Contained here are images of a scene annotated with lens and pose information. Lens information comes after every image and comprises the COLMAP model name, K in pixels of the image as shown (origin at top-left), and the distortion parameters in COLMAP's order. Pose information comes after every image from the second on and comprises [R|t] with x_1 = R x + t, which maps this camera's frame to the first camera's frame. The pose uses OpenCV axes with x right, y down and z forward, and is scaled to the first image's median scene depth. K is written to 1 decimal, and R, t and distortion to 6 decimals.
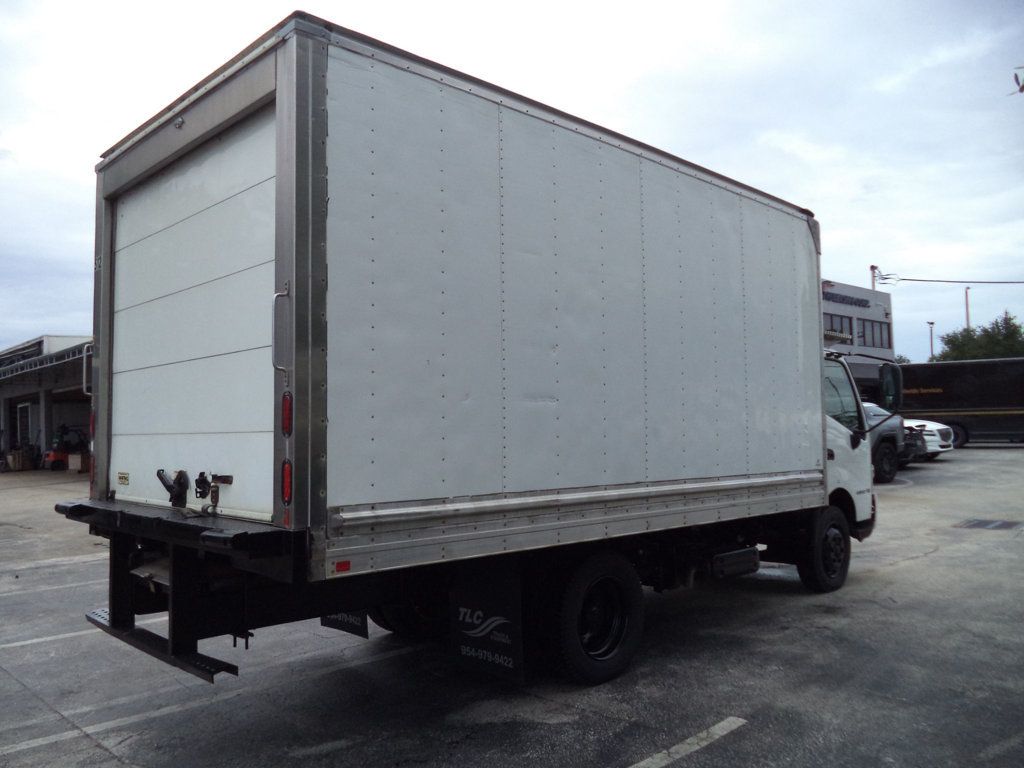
lens RADIAL K [[823.7, 0, 519.8], [0, 823.7, 378.4], [0, 0, 1]] dist [-0.015154, -0.015358]
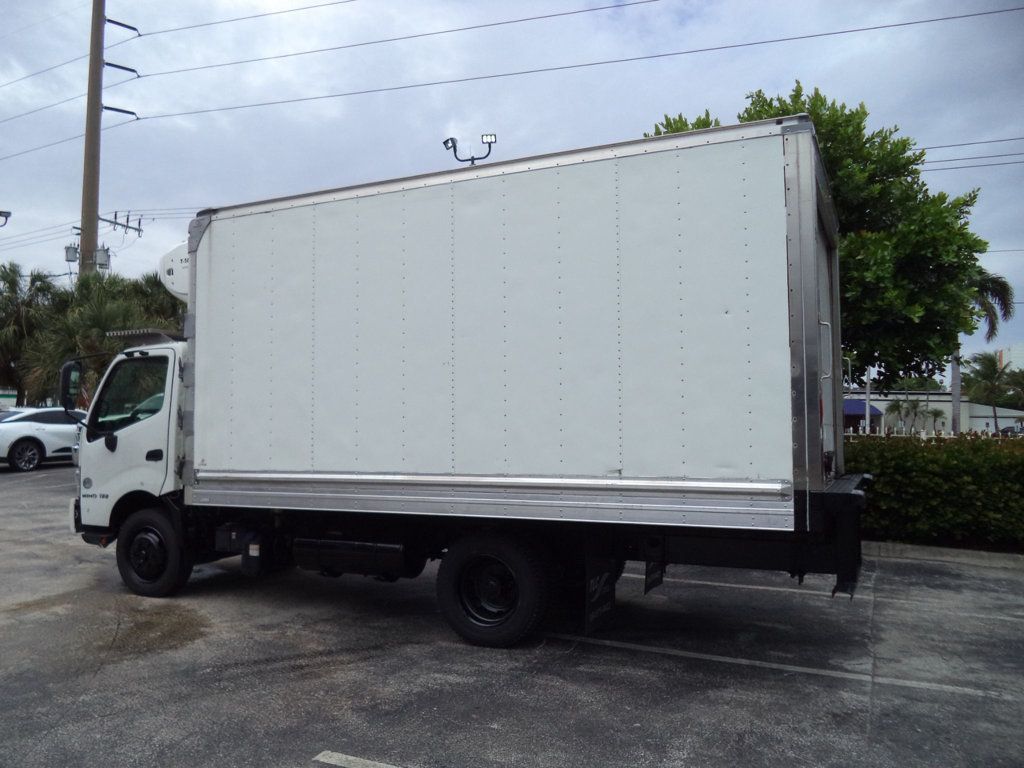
lens RADIAL K [[823.7, 0, 508.0], [0, 823.7, 373.6], [0, 0, 1]] dist [-0.015154, -0.015358]
pose [[-0.354858, 0.082527, 0.931271, -1.390623], [-0.056908, 0.992343, -0.109623, 0.151440], [-0.933187, -0.091898, -0.347444, 1.823284]]
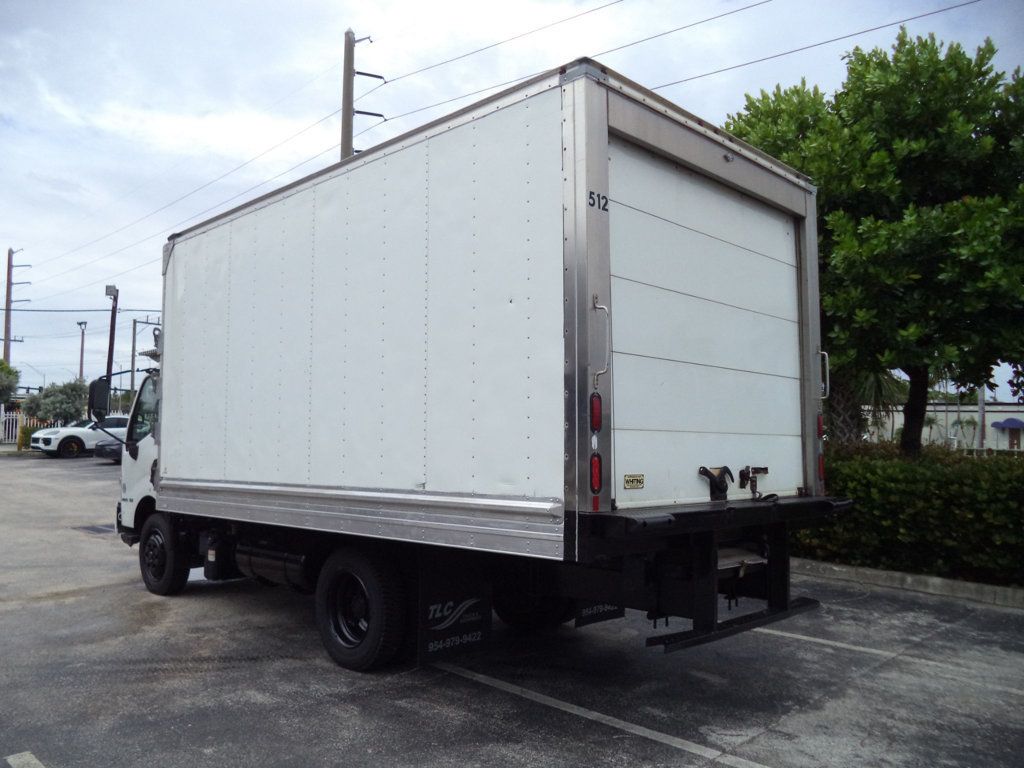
lens RADIAL K [[823.7, 0, 520.5], [0, 823.7, 383.1], [0, 0, 1]] dist [-0.015154, -0.015358]
pose [[-0.030181, 0.095637, 0.994959, -1.400251], [-0.073276, 0.992522, -0.097626, 0.118791], [-0.996855, -0.075853, -0.022948, 1.202506]]
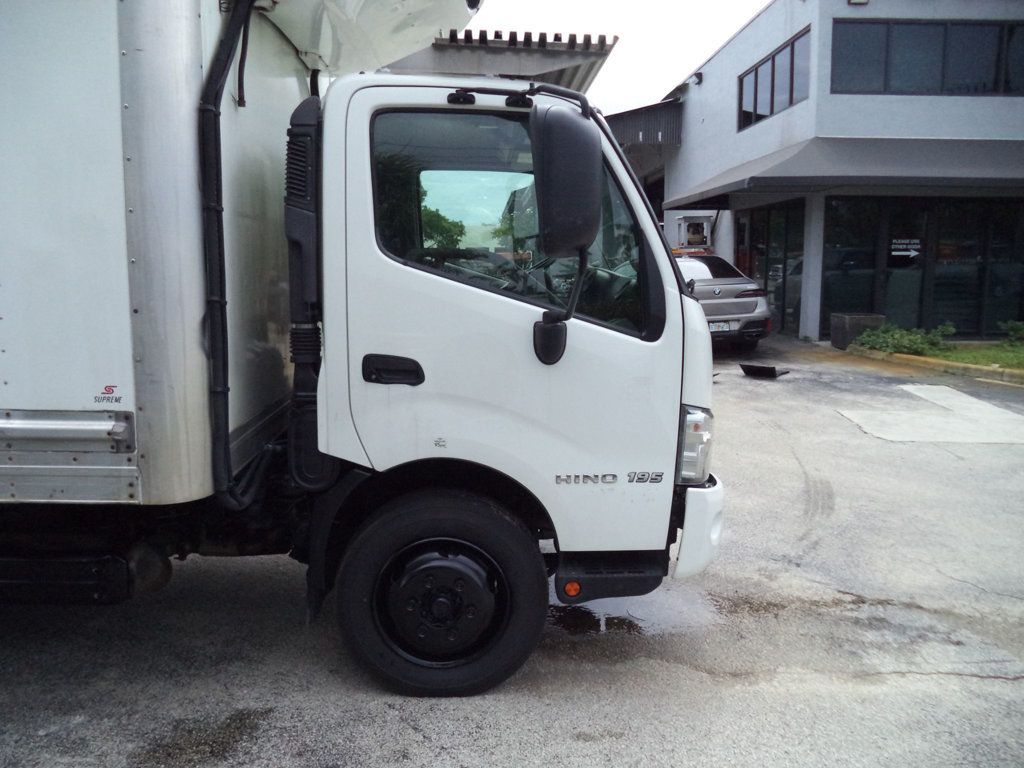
lens RADIAL K [[823.7, 0, 524.7], [0, 823.7, 379.0], [0, 0, 1]] dist [-0.015154, -0.015358]
pose [[0.743411, 0.127796, -0.656512, 1.078890], [0.018249, 0.977335, 0.210912, 0.026751], [0.668586, -0.168775, 0.724229, 1.217796]]
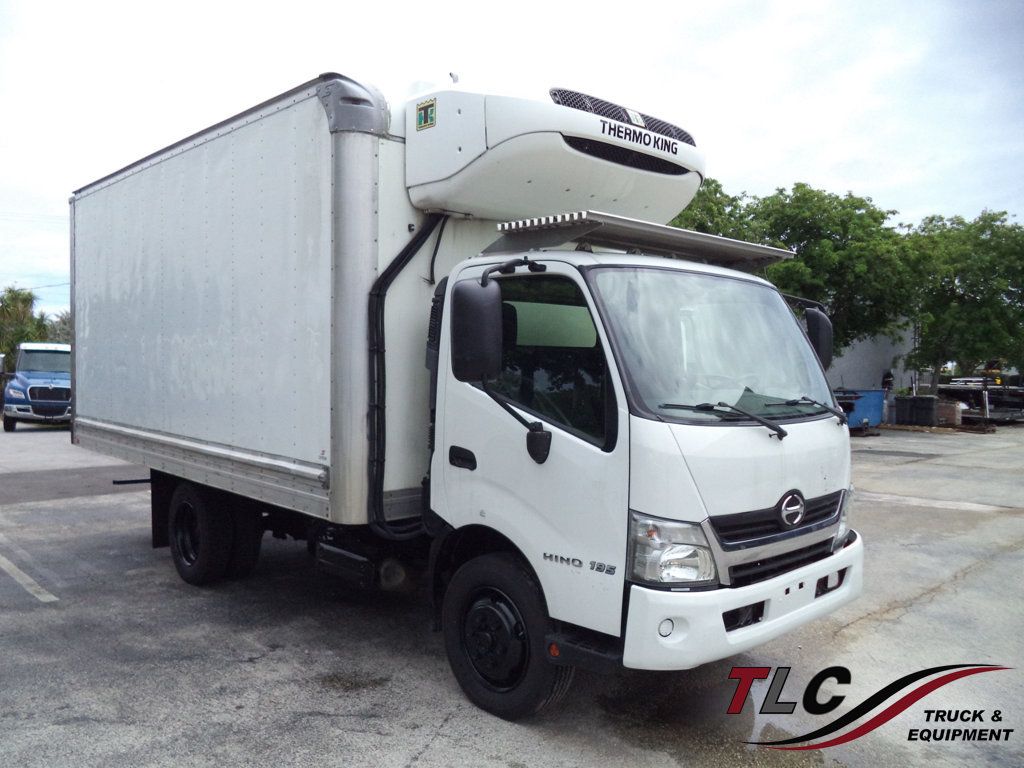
lens RADIAL K [[823.7, 0, 509.0], [0, 823.7, 376.2], [0, 0, 1]] dist [-0.015154, -0.015358]
pose [[-0.015902, 0.036059, -0.999223, 1.478170], [0.058014, 0.997699, 0.035081, 0.032353], [0.998189, -0.057411, -0.017957, 1.665193]]
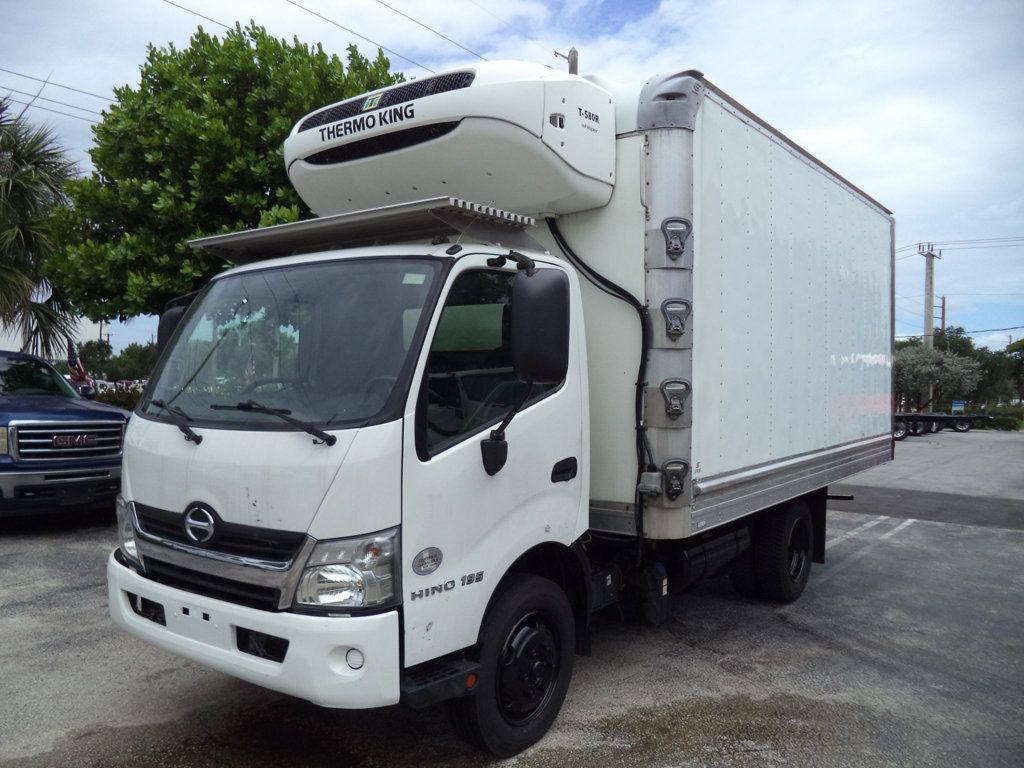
lens RADIAL K [[823.7, 0, 507.3], [0, 823.7, 375.1], [0, 0, 1]] dist [-0.015154, -0.015358]
pose [[-0.987466, 0.009112, -0.157569, 0.497449], [0.020590, 0.997237, -0.071370, 0.136210], [0.156483, -0.073720, -0.984926, 2.698801]]
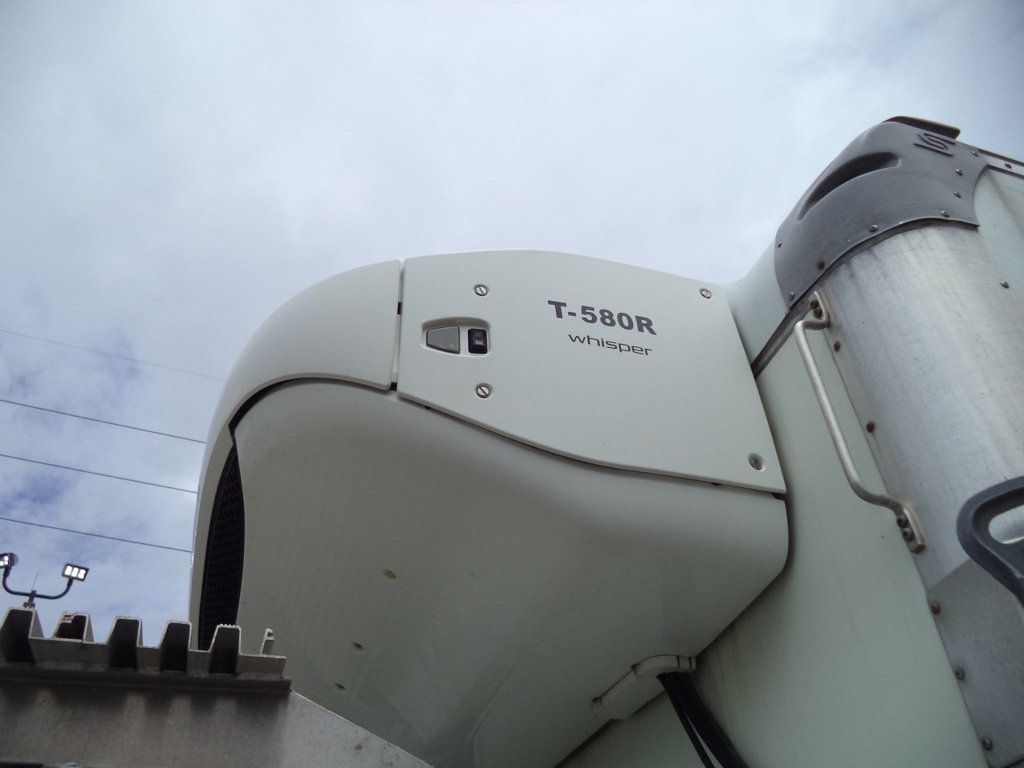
lens RADIAL K [[823.7, 0, 515.7], [0, 823.7, 376.2], [0, 0, 1]] dist [-0.015154, -0.015358]
pose [[-0.896789, 0.326282, 0.298847, 0.217378], [0.018070, 0.701870, -0.712076, 0.023545], [-0.442089, -0.633182, -0.635325, 2.056757]]
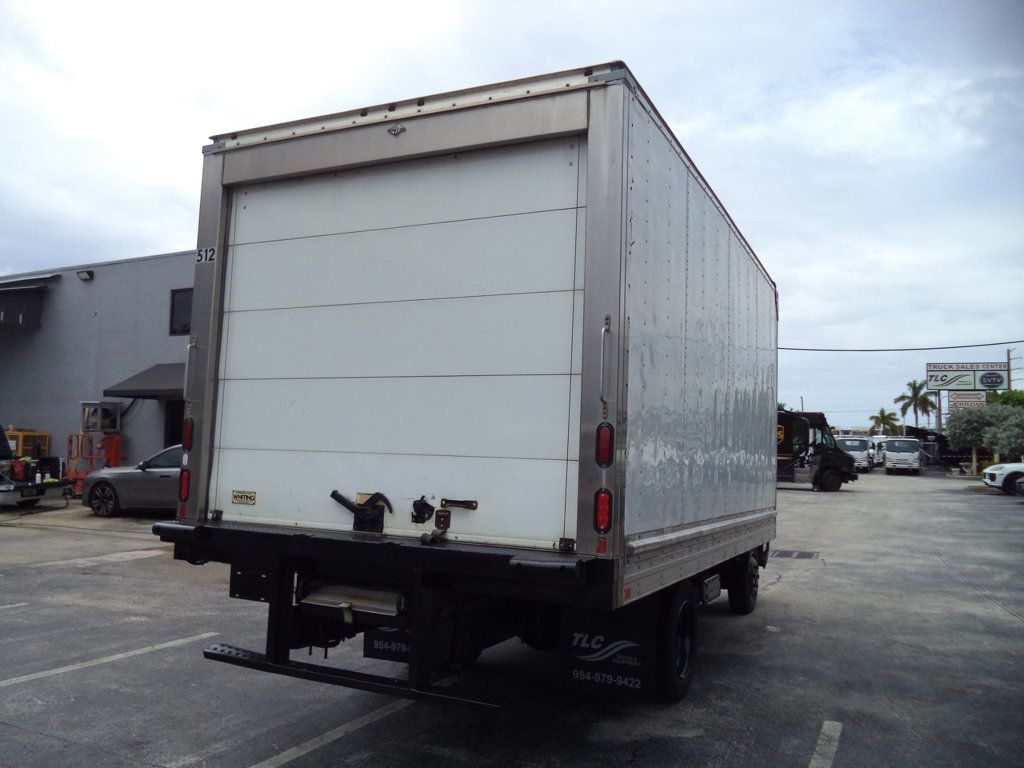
lens RADIAL K [[823.7, 0, 507.3], [0, 823.7, 383.1], [0, 0, 1]] dist [-0.015154, -0.015358]
pose [[0.938318, 0.081273, 0.336085, -0.552338], [-0.072387, 0.996617, -0.038909, 0.011078], [-0.338111, 0.012181, 0.941028, 0.050210]]
